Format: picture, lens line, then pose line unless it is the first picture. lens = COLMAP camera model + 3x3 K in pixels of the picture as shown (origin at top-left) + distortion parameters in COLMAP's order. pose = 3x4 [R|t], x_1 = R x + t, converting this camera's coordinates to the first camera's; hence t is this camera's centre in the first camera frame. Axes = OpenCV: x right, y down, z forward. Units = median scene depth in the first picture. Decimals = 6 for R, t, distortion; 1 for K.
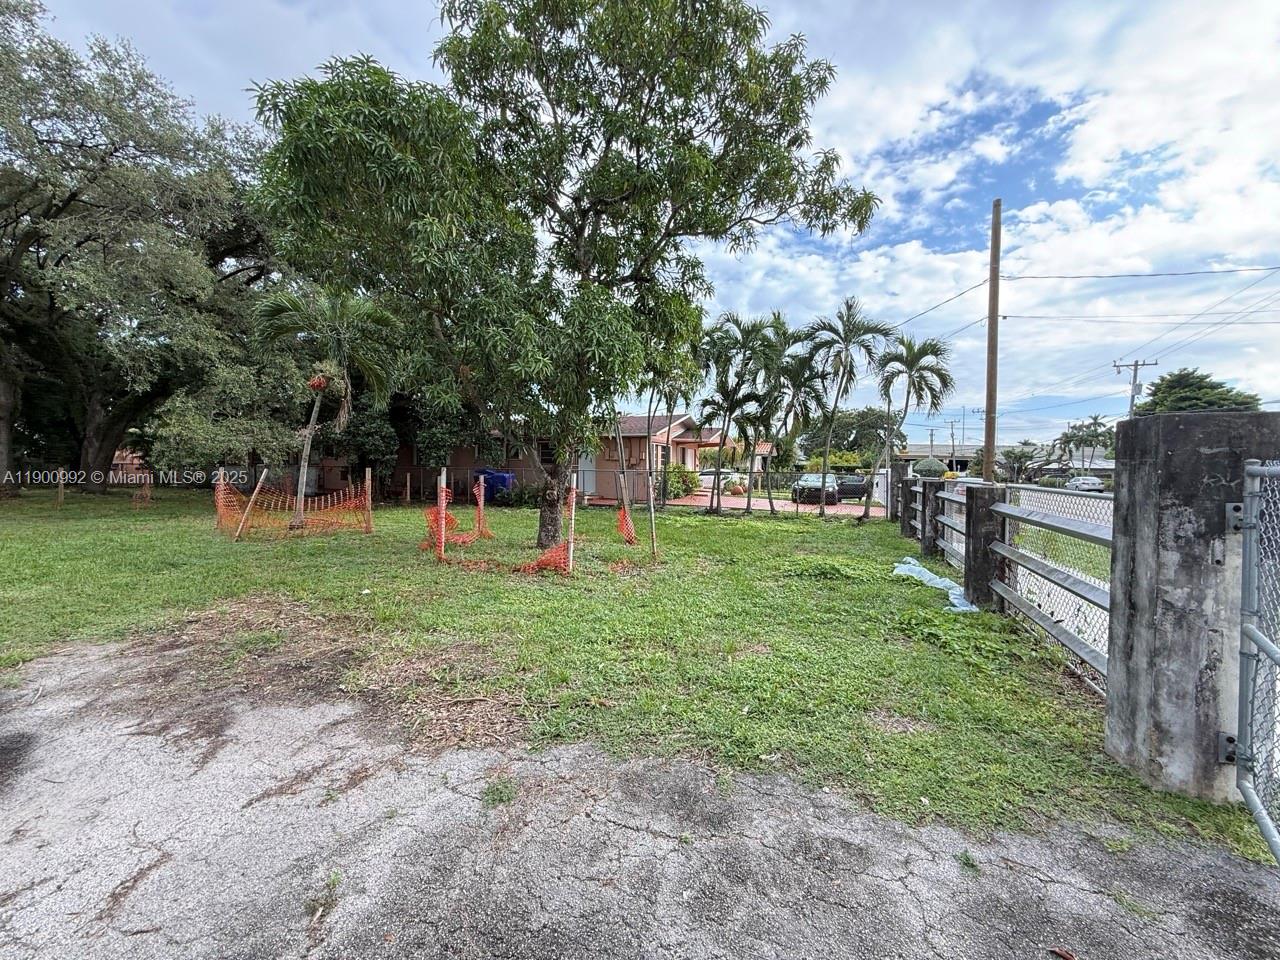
lens RADIAL K [[509.4, 0, 646.5], [0, 509.4, 476.5], [0, 0, 1]] dist [-0.000389, 0.000315]
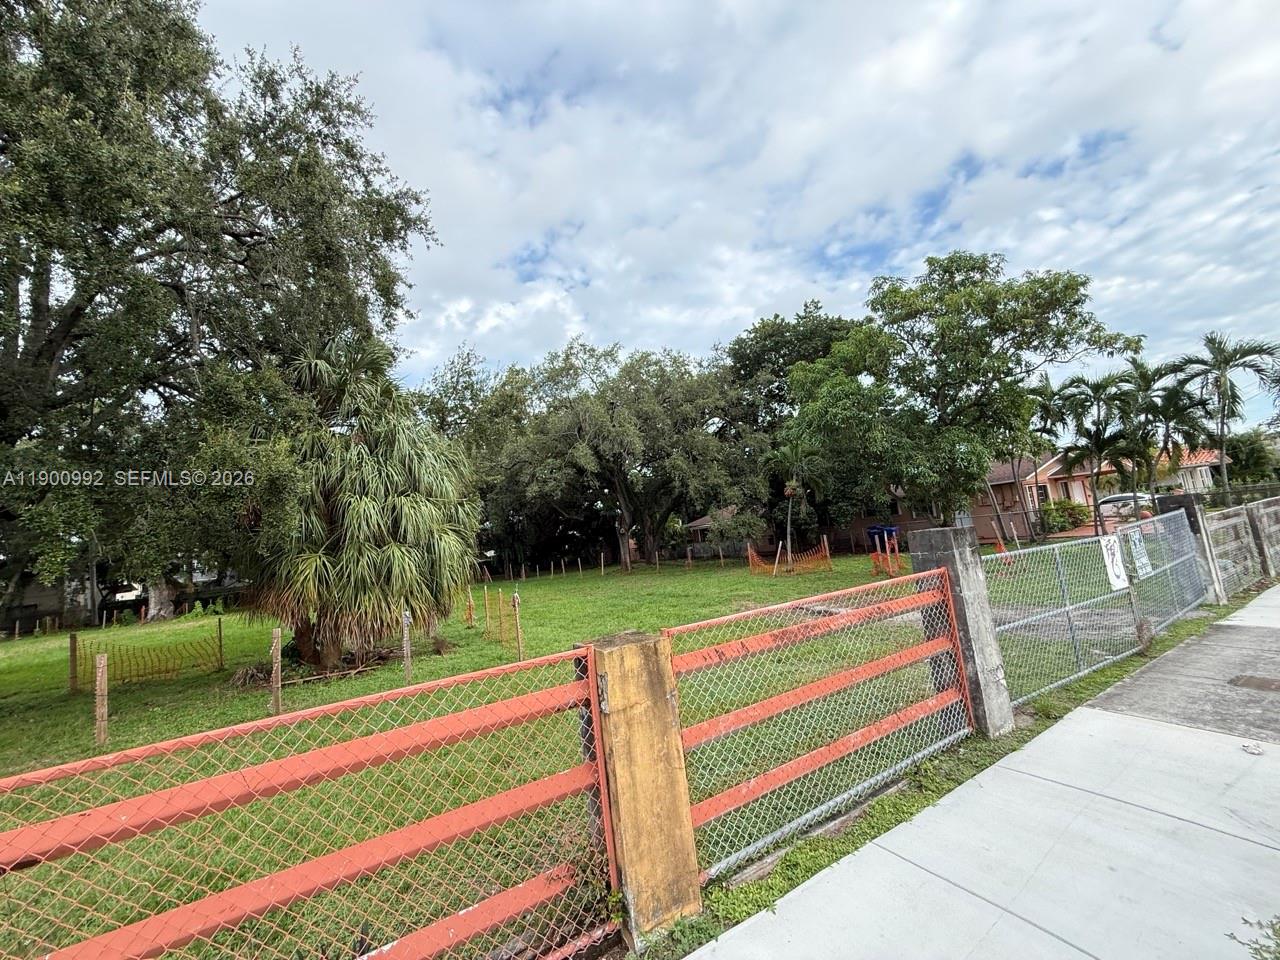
lens RADIAL K [[509.4, 0, 638.7], [0, 509.4, 479.6], [0, 0, 1]] dist [-0.000389, 0.000315]
pose [[0.770961, -0.175139, -0.612328, 0.057135], [0.112183, 0.983757, -0.140130, -0.019731], [0.626925, 0.039342, 0.778086, -0.548137]]
